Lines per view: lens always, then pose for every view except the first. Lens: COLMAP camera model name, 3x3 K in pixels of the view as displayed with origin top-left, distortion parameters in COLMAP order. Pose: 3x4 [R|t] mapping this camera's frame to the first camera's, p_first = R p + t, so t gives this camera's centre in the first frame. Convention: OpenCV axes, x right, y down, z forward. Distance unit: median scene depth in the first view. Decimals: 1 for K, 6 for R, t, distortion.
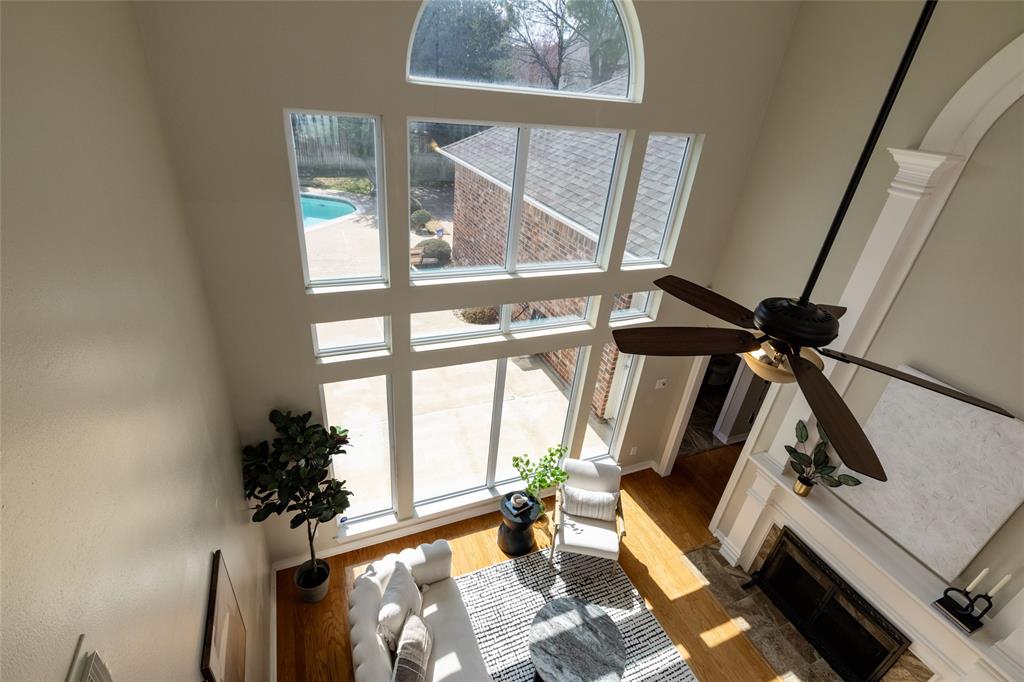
lens RADIAL K [[471.6, 0, 512.0], [0, 471.6, 341.0], [0, 0, 1]] dist [0.001638, 0.000585]
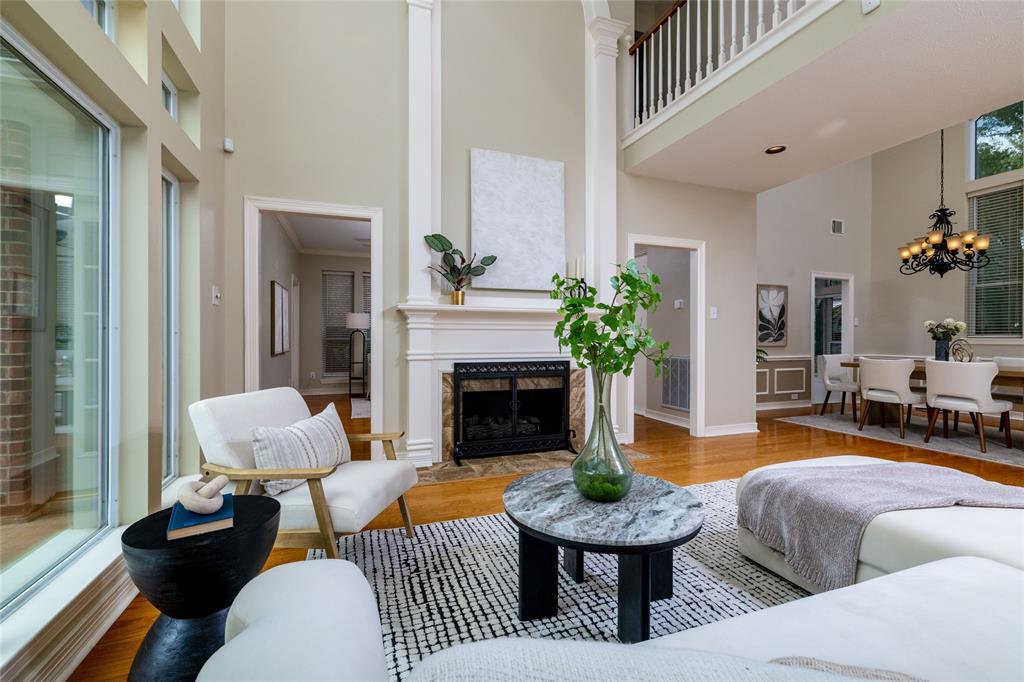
lens RADIAL K [[439.4, 0, 507.6], [0, 439.4, 337.4], [0, 0, 1]] dist [-0.001223, -0.000070]
pose [[0.061615, -0.096963, 0.993379, -0.307160], [0.491294, 0.869294, 0.054378, 0.407990], [-0.868812, 0.484691, 0.101199, 0.924952]]
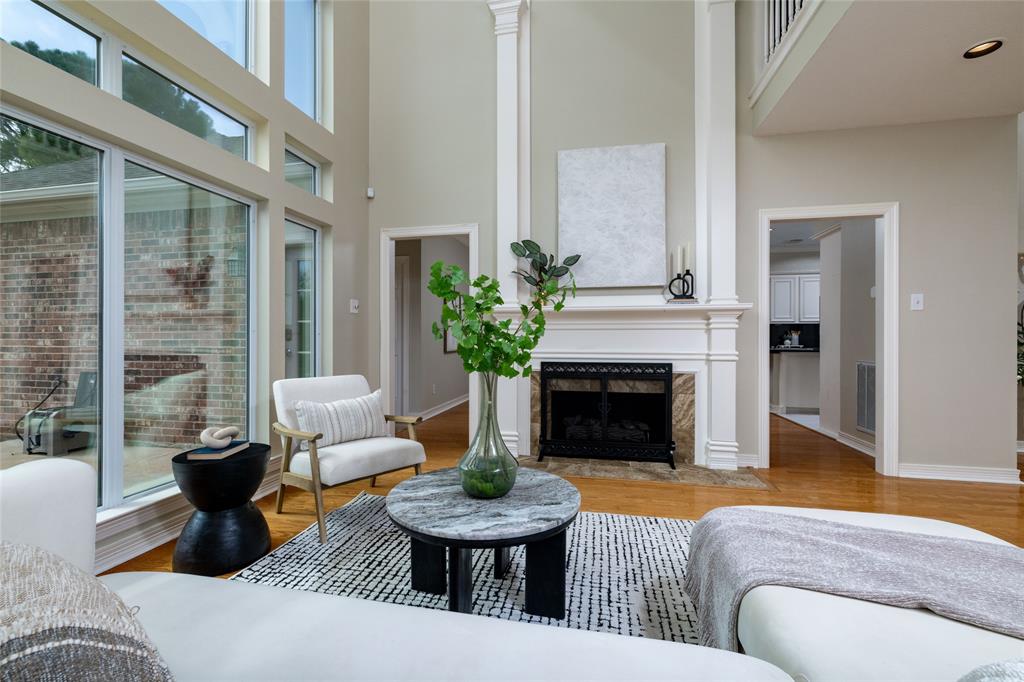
lens RADIAL K [[439.4, 0, 507.6], [0, 439.4, 337.4], [0, 0, 1]] dist [-0.001223, -0.000070]
pose [[0.576783, -0.095295, 0.811320, -0.210600], [0.446089, 0.868758, -0.215092, 0.590269], [-0.684343, 0.485983, 0.543595, 0.622250]]
